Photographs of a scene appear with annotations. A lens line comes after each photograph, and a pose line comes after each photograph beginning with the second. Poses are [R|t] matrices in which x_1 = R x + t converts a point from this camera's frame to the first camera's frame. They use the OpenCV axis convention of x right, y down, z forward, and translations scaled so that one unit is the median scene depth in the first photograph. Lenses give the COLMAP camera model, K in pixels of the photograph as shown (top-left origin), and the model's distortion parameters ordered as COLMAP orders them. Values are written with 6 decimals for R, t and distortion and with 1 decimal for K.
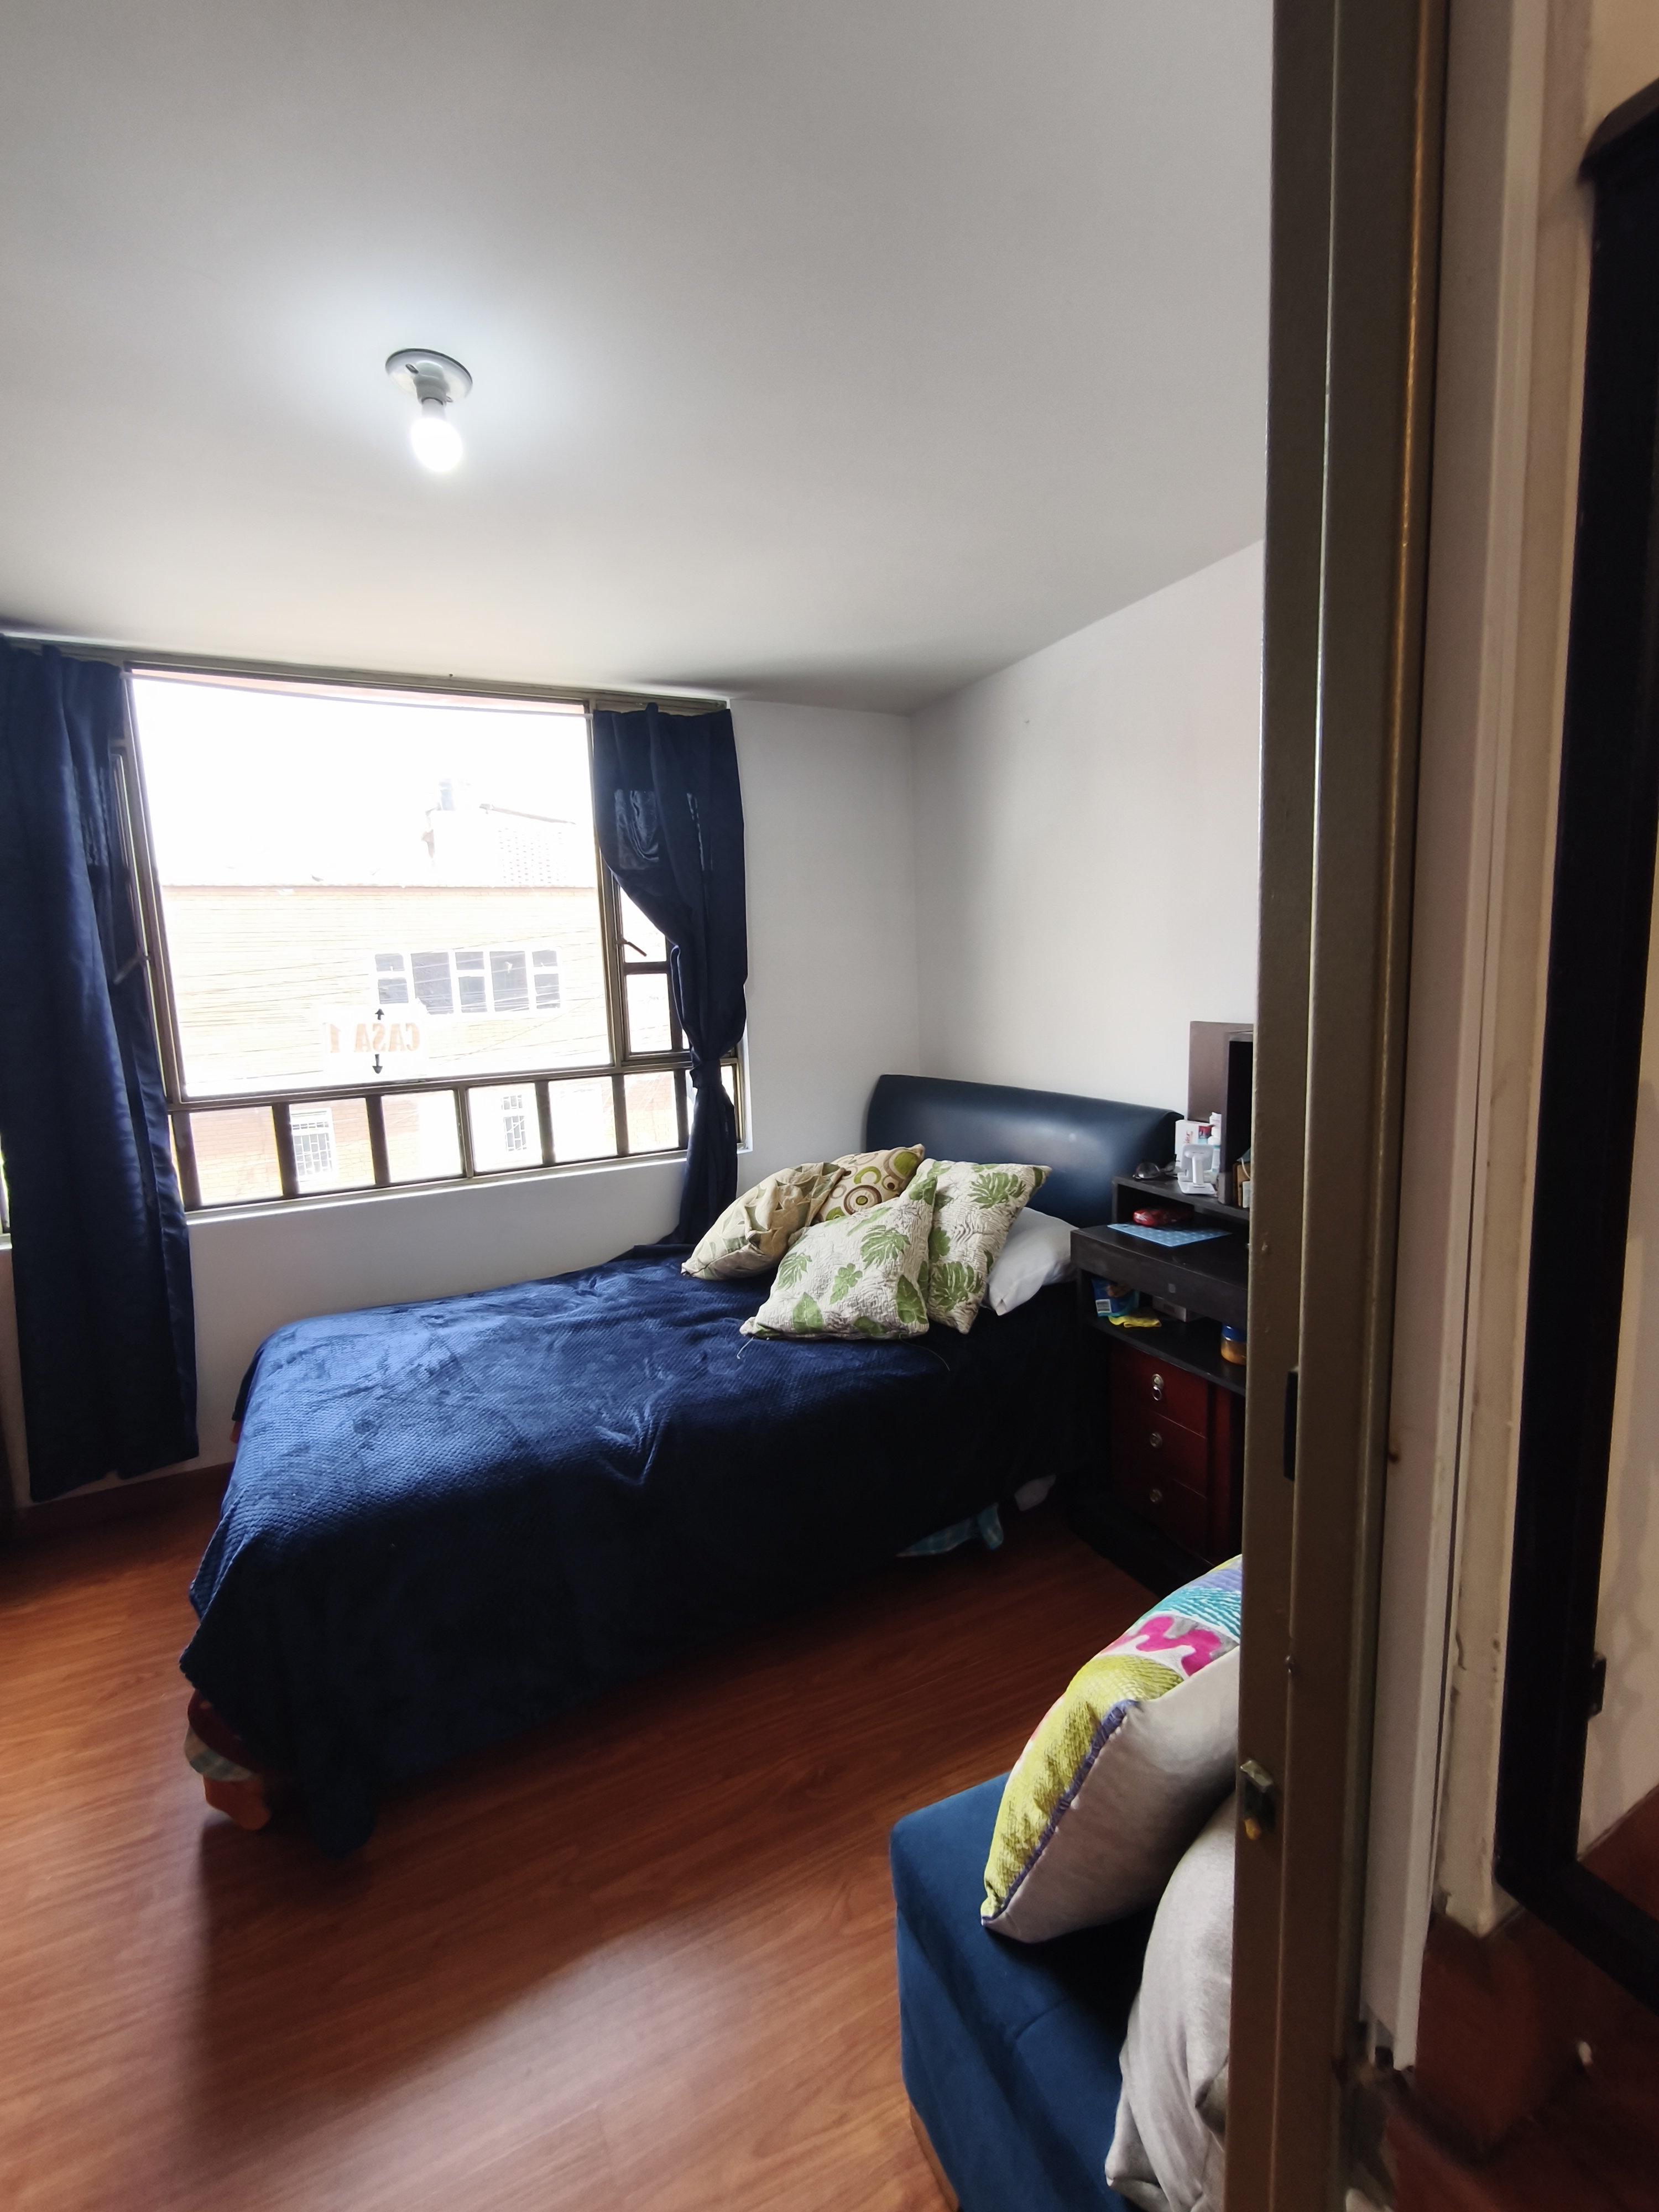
lens RADIAL K [[937.9, 0, 823.5], [0, 937.9, 1113.2], [0, 0, 1]] dist [-0.000975, -0.000089]
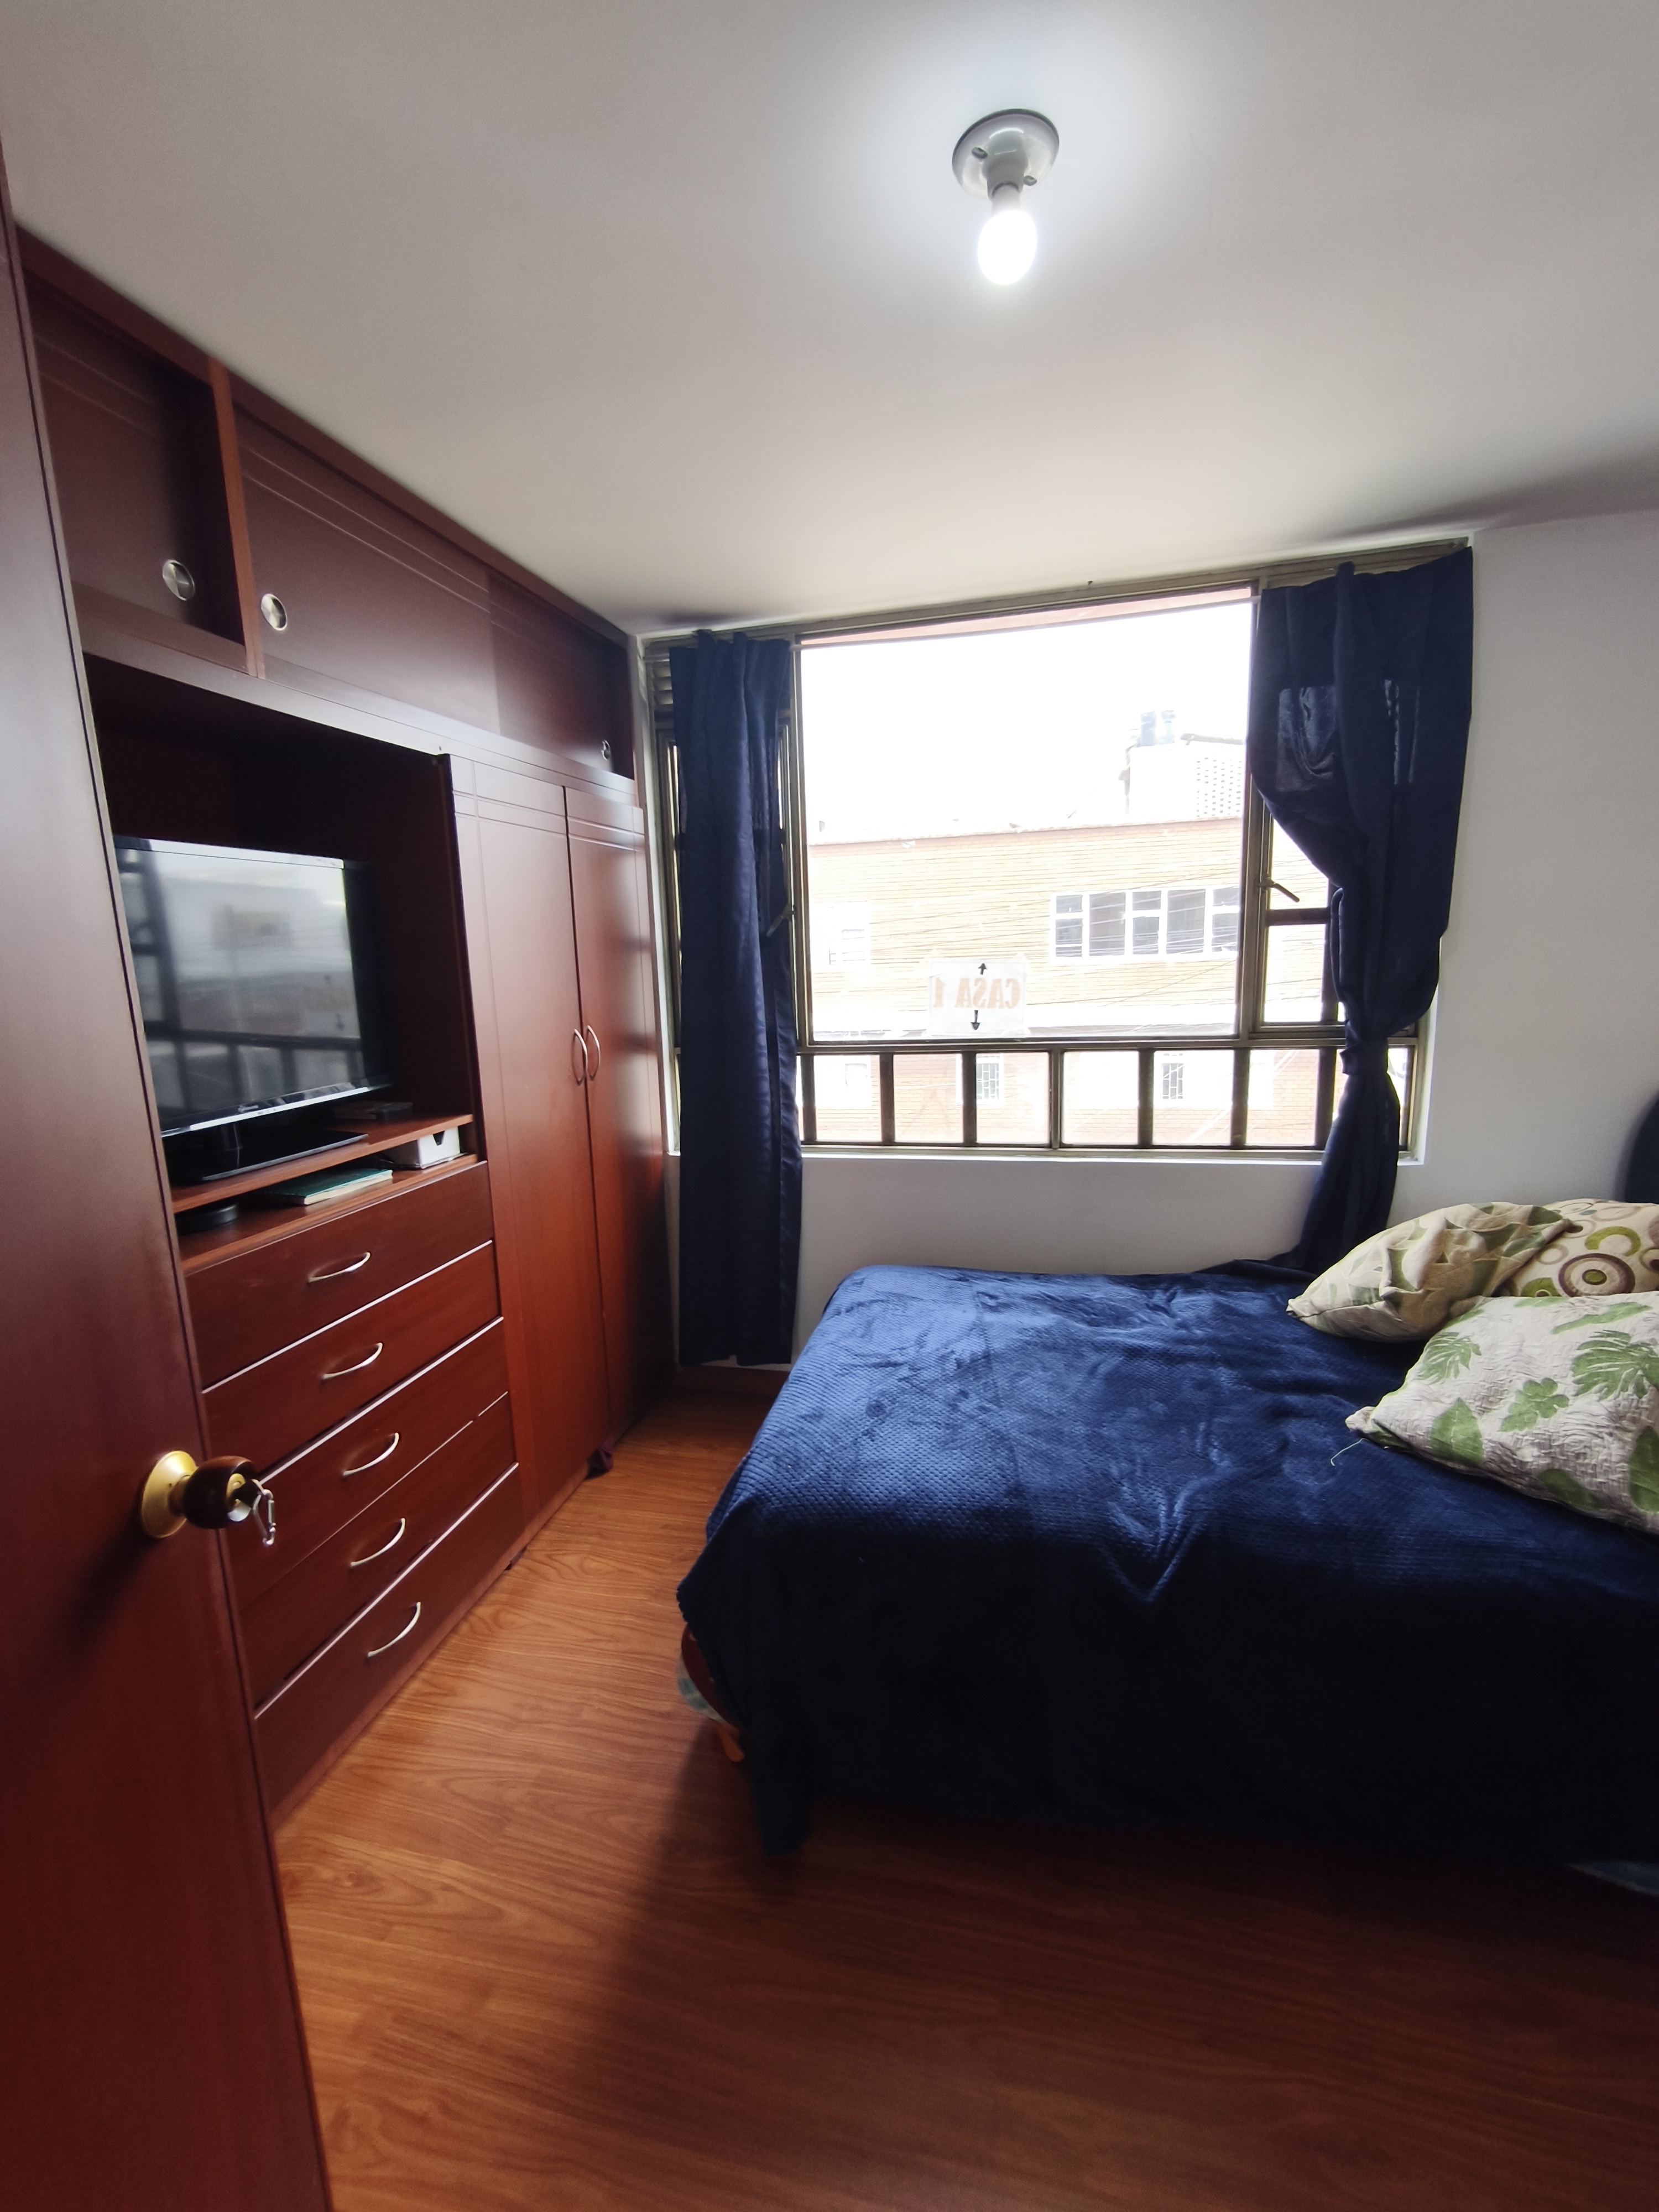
lens RADIAL K [[935.9, 0, 828.8], [0, 935.9, 1109.7], [0, 0, 1]] dist [-0.001870, 0.000675]
pose [[0.770714, 0.124945, -0.624811, 0.025018], [-0.086633, 0.992028, 0.091515, -0.041039], [0.631265, -0.016402, 0.775394, 0.176448]]
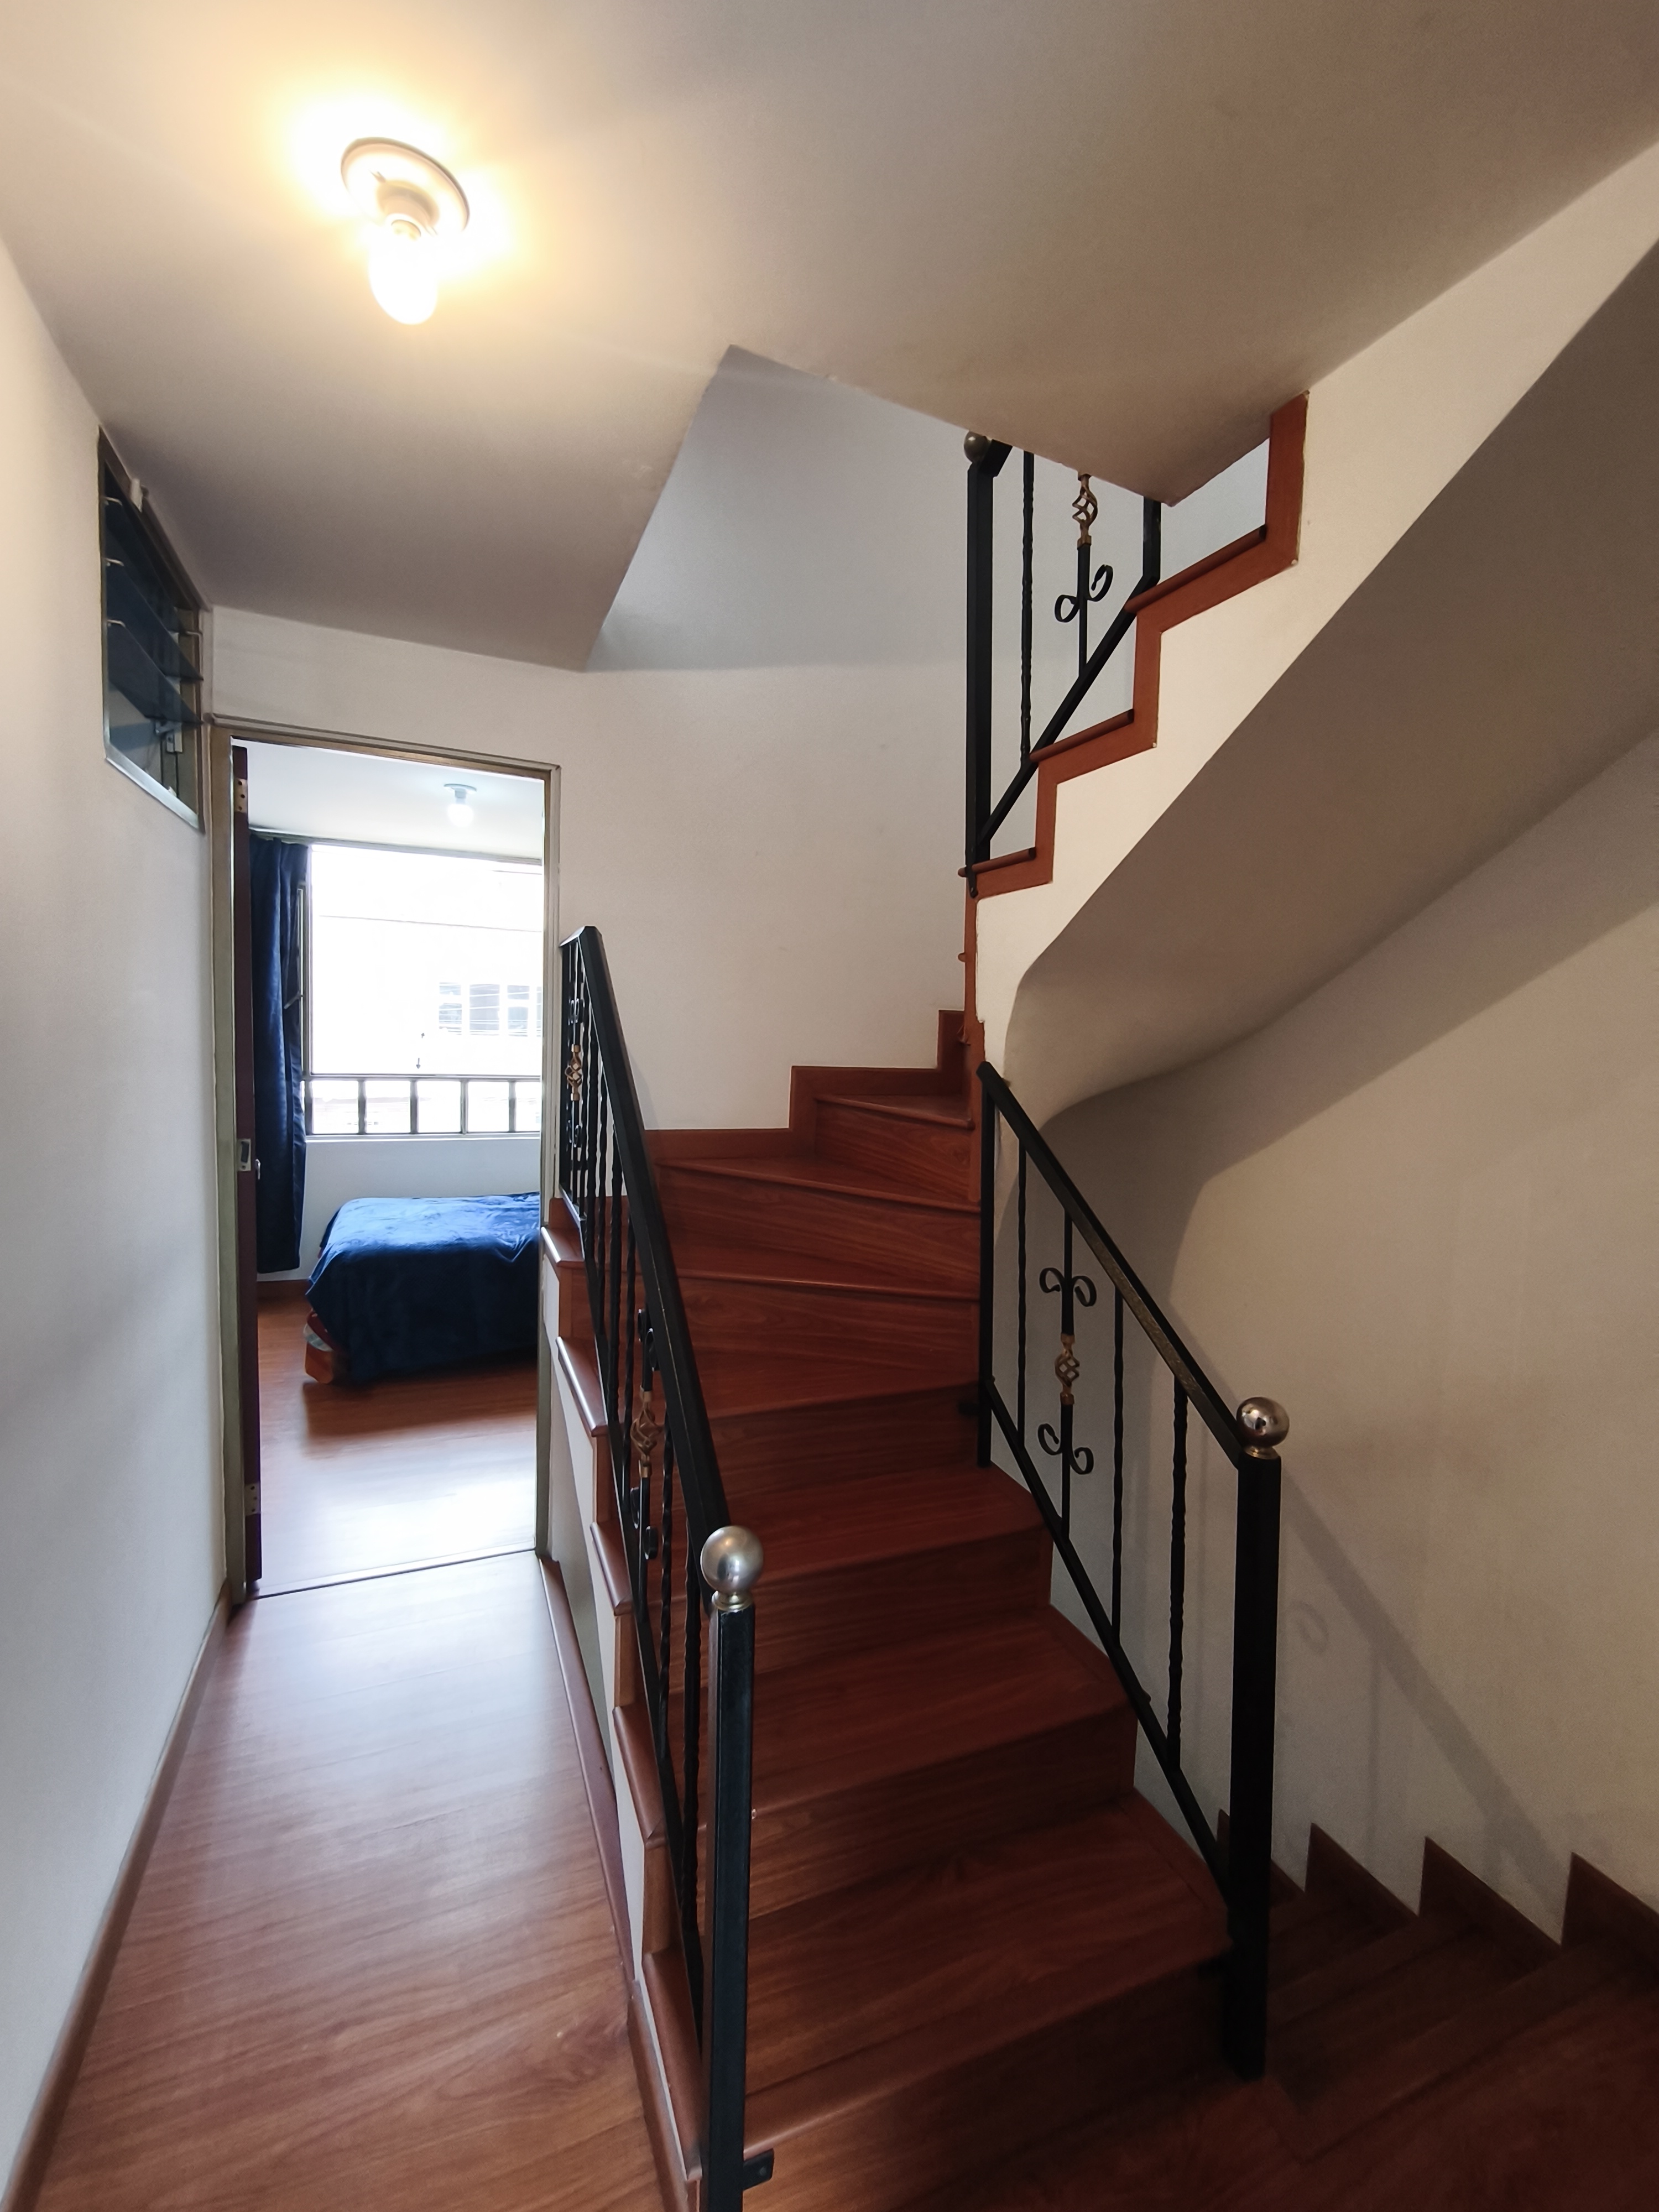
lens RADIAL K [[931.3, 0, 829.5], [0, 931.3, 1106.0], [0, 0, 1]] dist [0.000617, 0.000015]
pose [[0.995826, 0.080142, -0.043681, 0.426437], [-0.082540, 0.995003, -0.056188, 0.070734], [0.038960, 0.059558, 0.997464, -0.805593]]
